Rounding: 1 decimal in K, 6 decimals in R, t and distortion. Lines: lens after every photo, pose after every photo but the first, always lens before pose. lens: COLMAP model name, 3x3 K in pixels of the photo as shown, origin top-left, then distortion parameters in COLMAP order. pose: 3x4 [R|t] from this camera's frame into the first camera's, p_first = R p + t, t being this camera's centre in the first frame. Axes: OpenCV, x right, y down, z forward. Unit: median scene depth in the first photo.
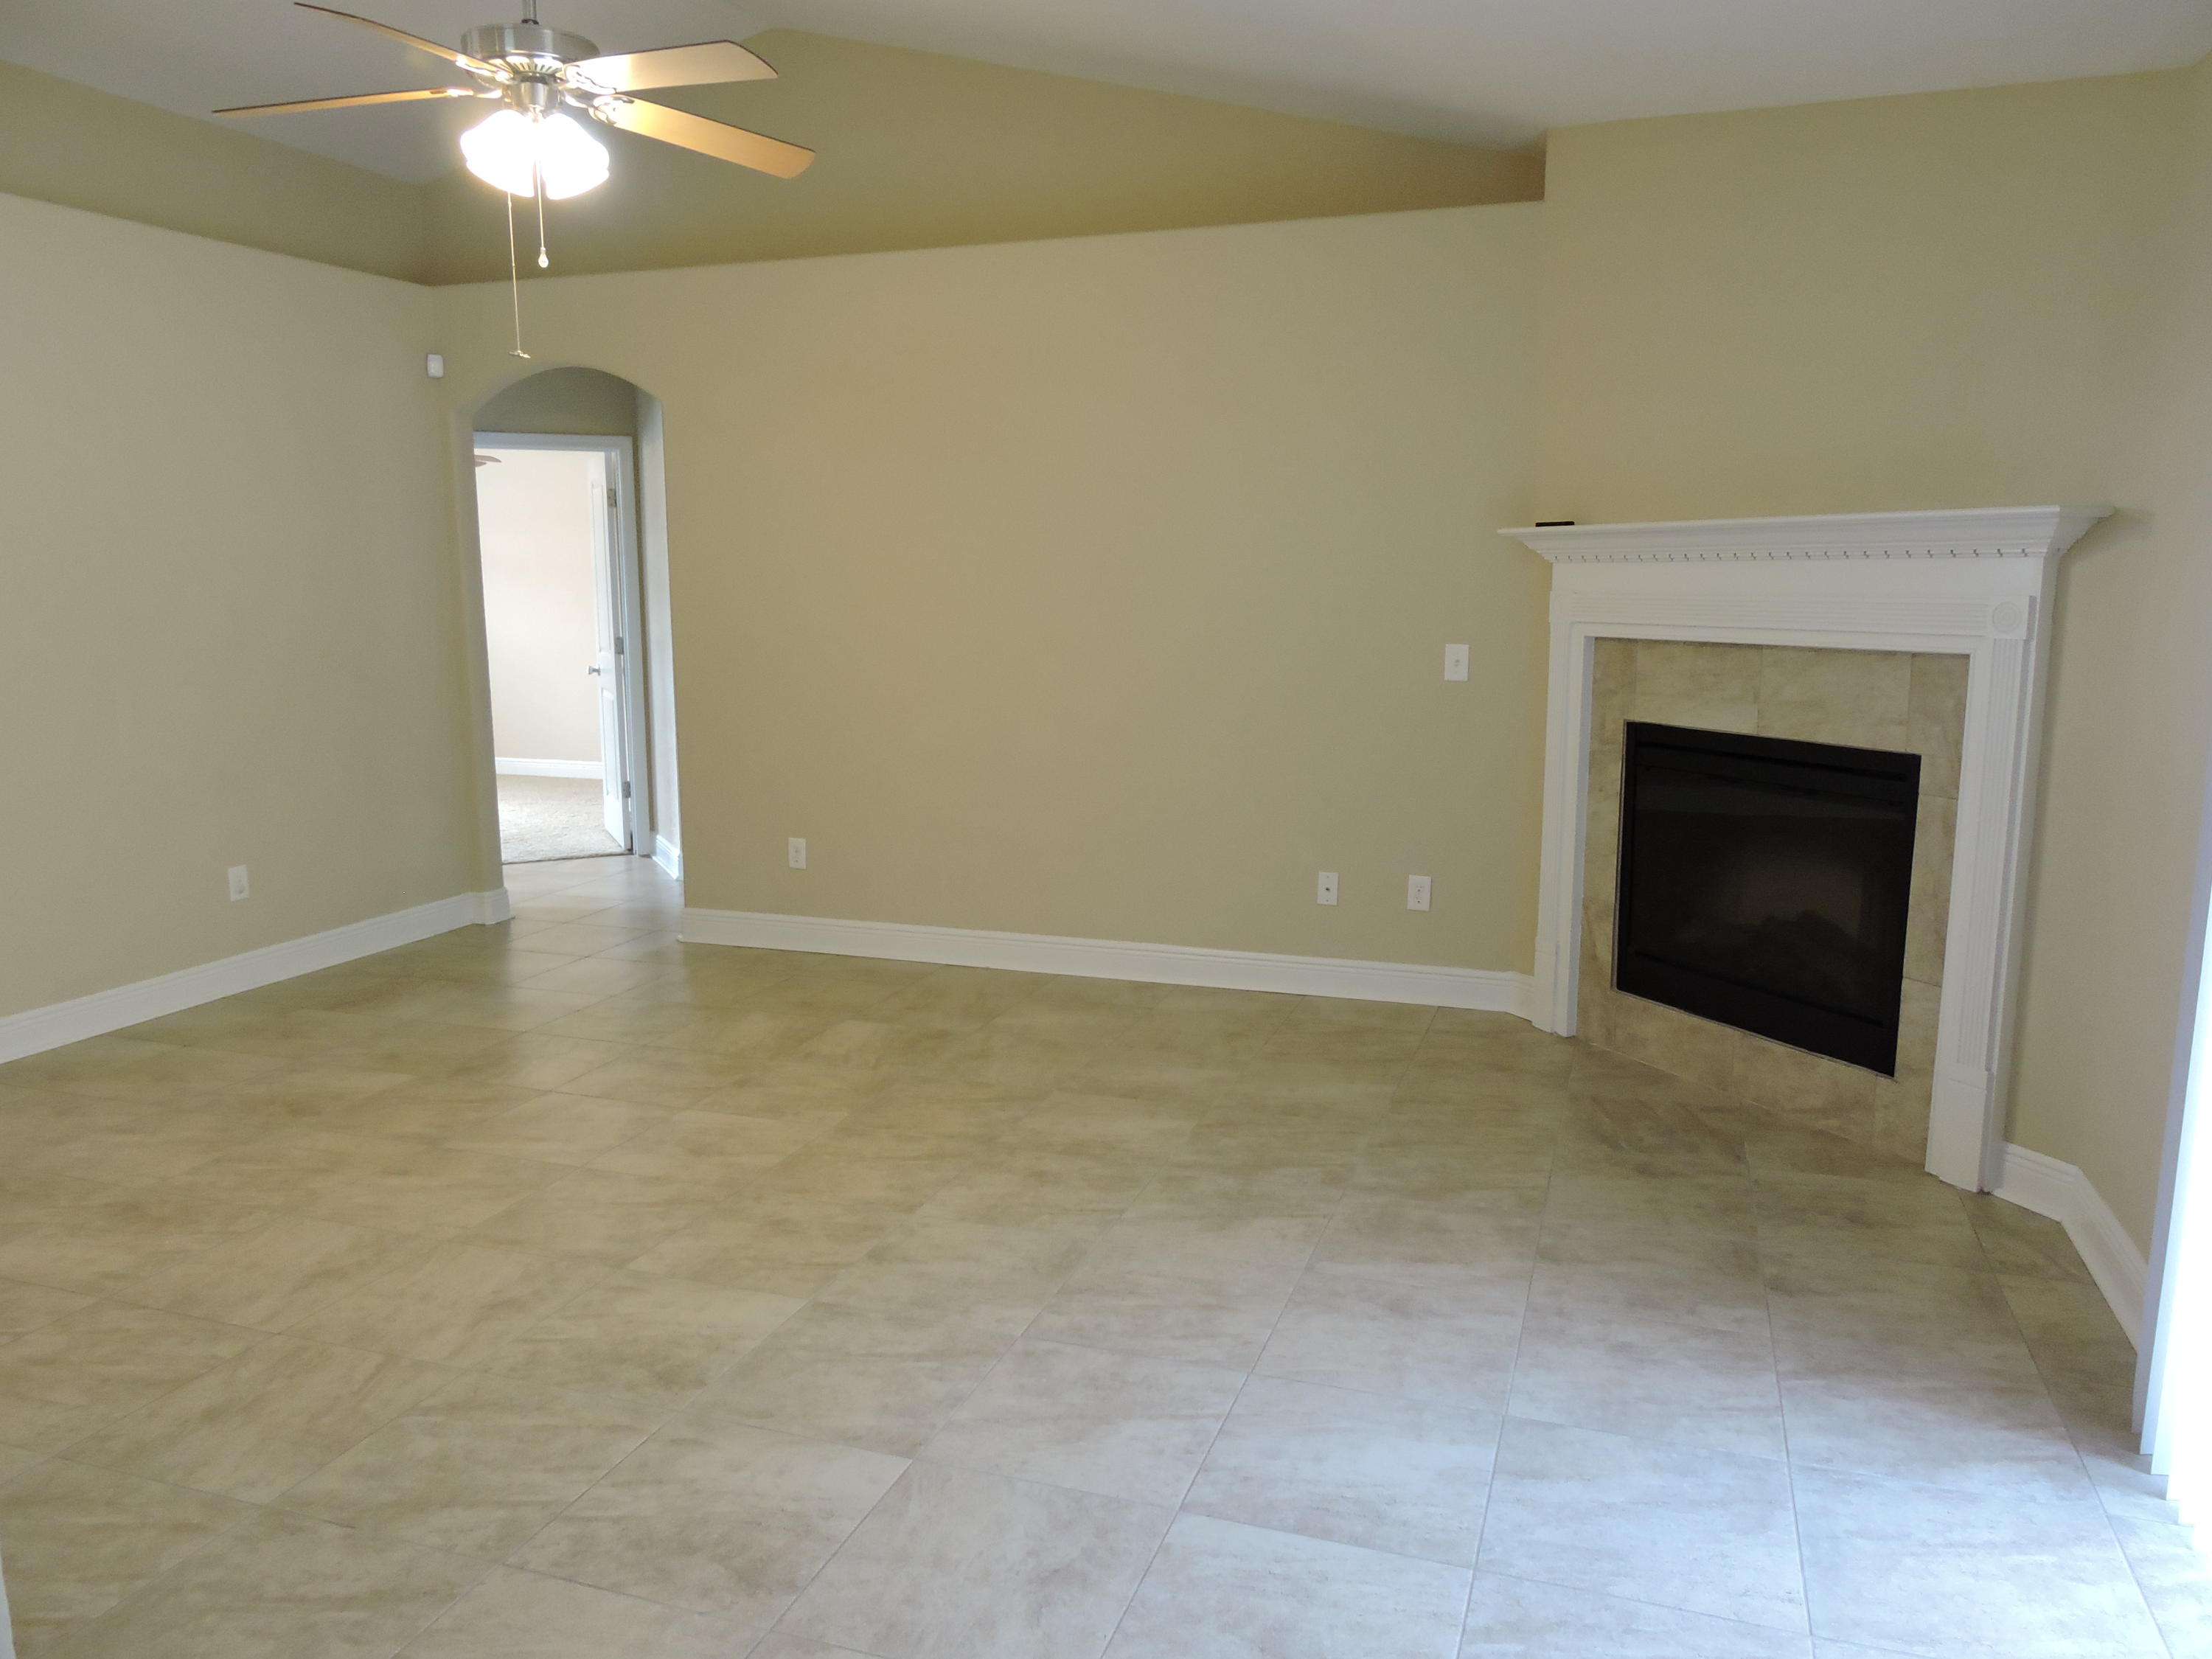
lens RADIAL K [[1613.9, 0, 1119.9], [0, 1613.9, 835.8], [0, 0, 1]] dist [0.000191, 0.003877]
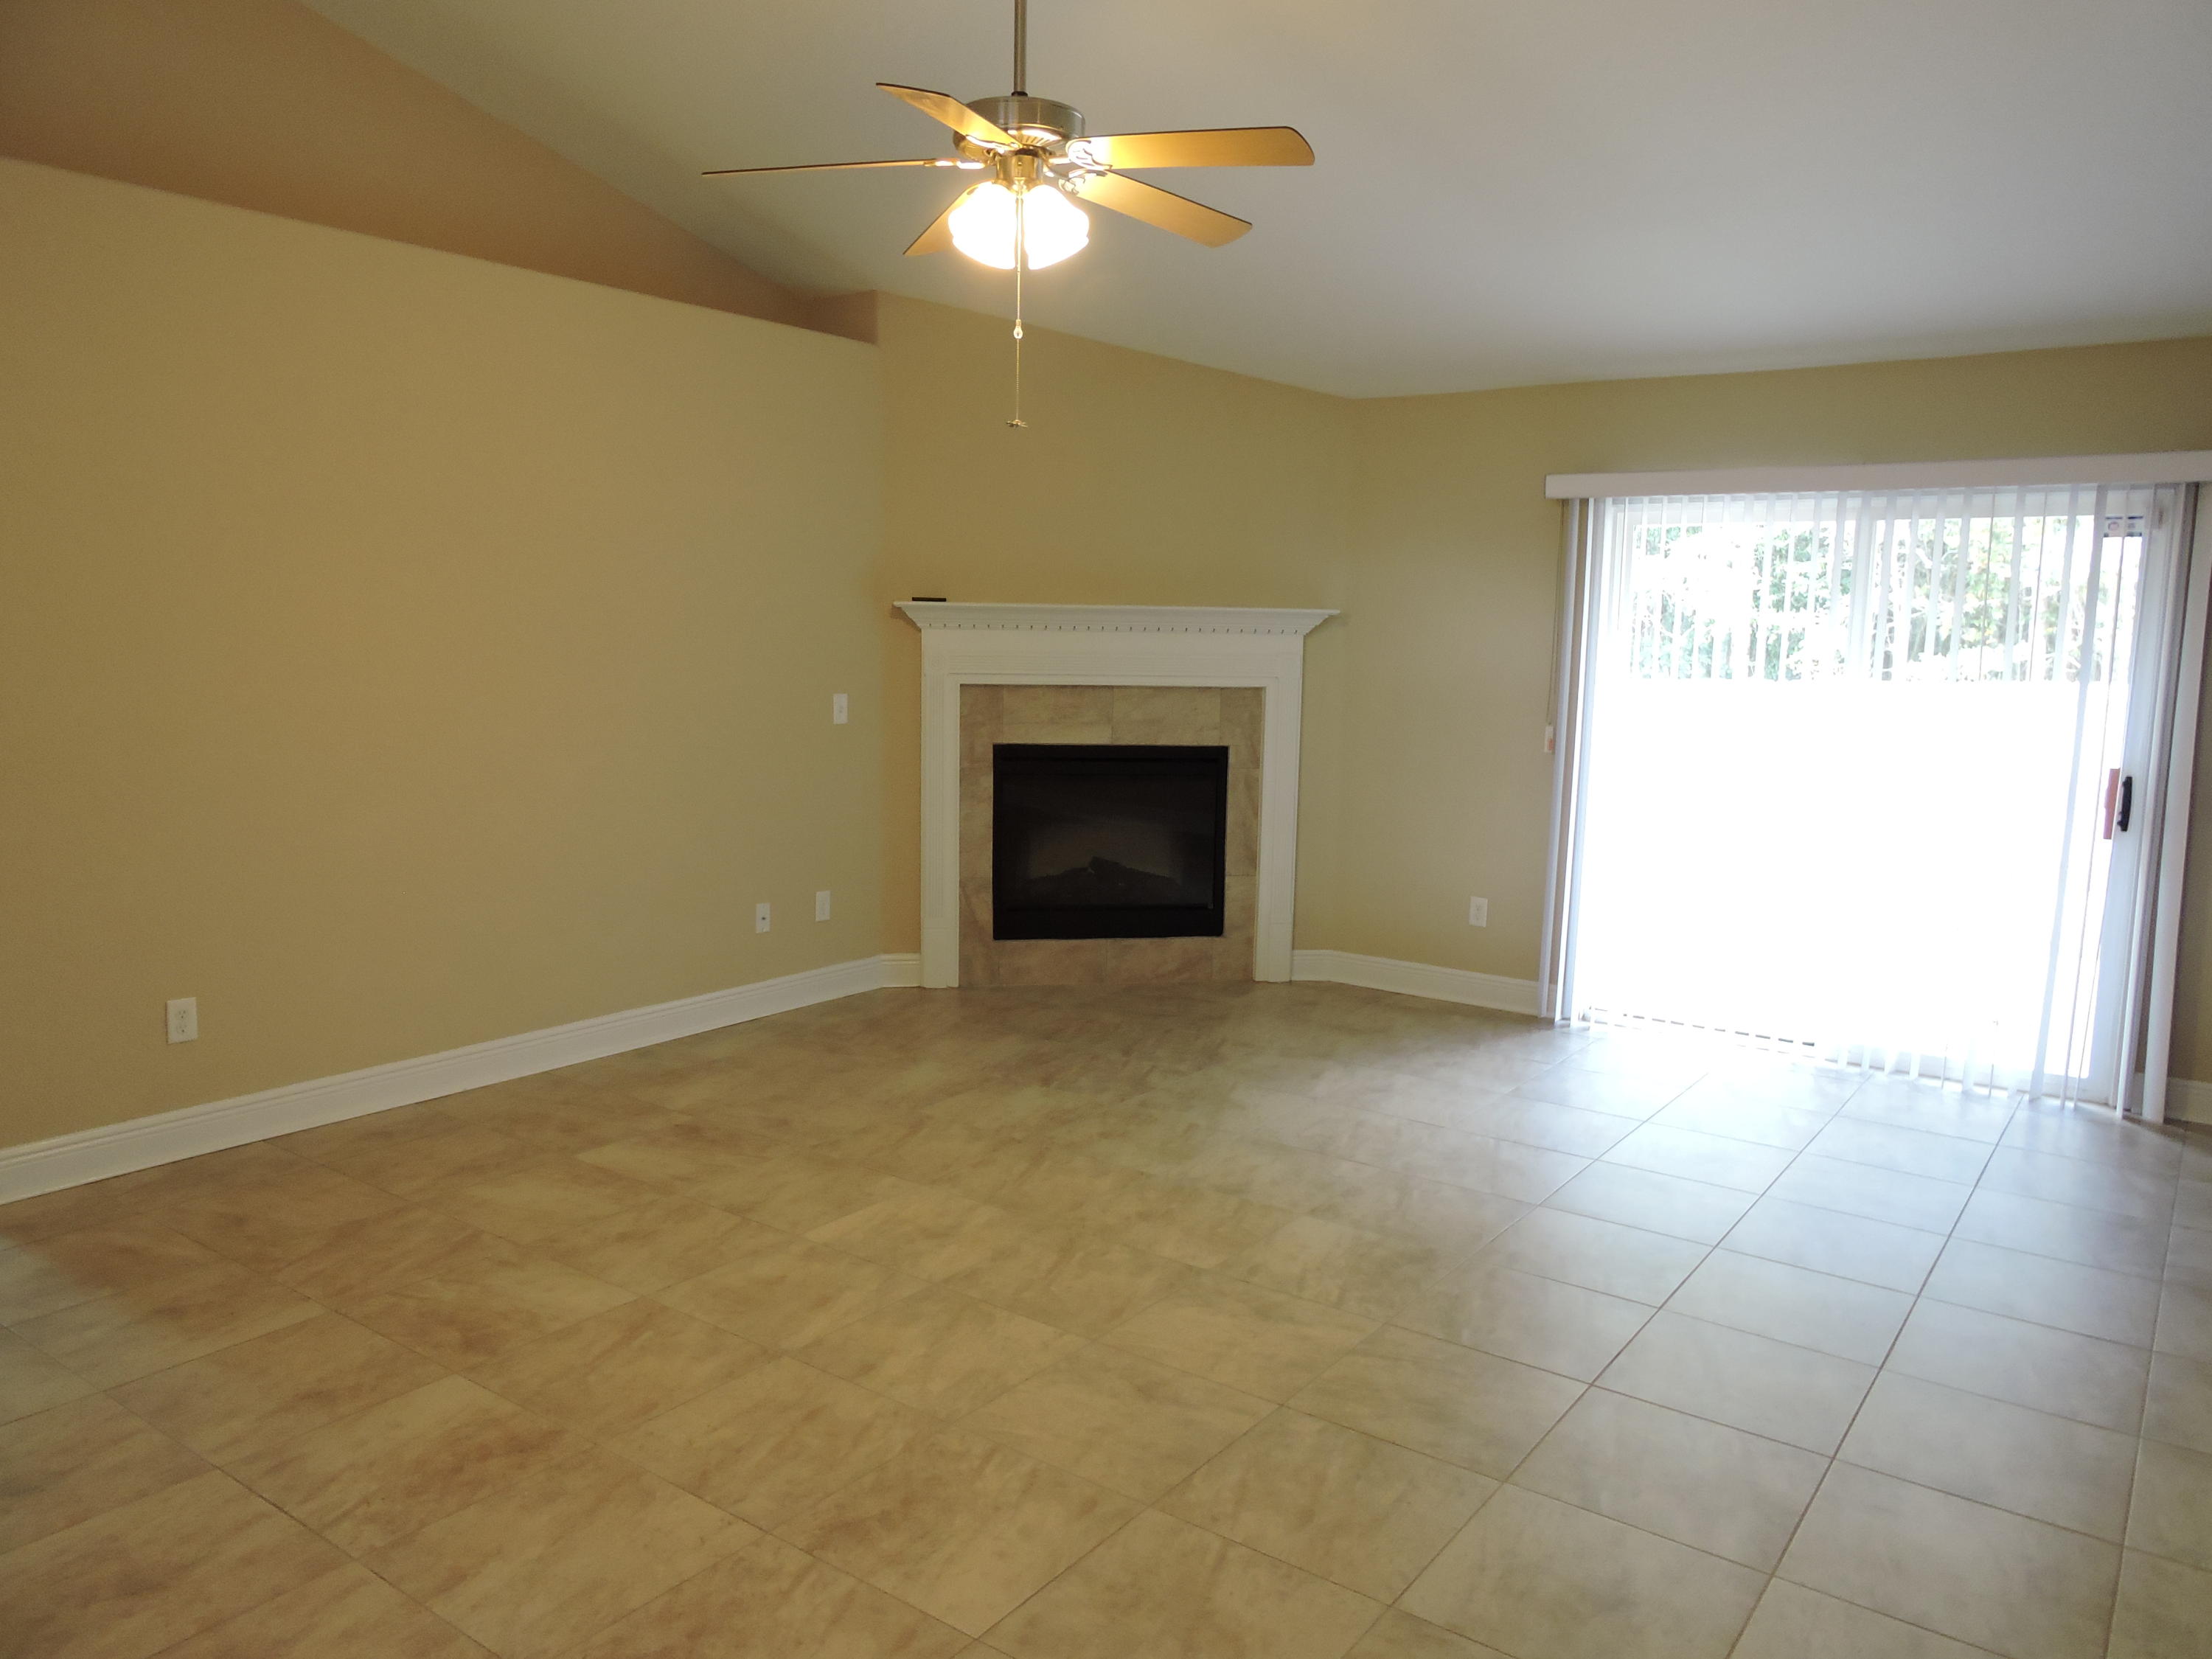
lens RADIAL K [[1613.9, 0, 1119.9], [0, 1613.9, 835.8], [0, 0, 1]] dist [0.000191, 0.003877]
pose [[0.266270, -0.116950, 0.956777, -1.093008], [0.135194, 0.987331, 0.083061, -0.103933], [-0.954370, 0.107235, 0.278708, 0.577562]]
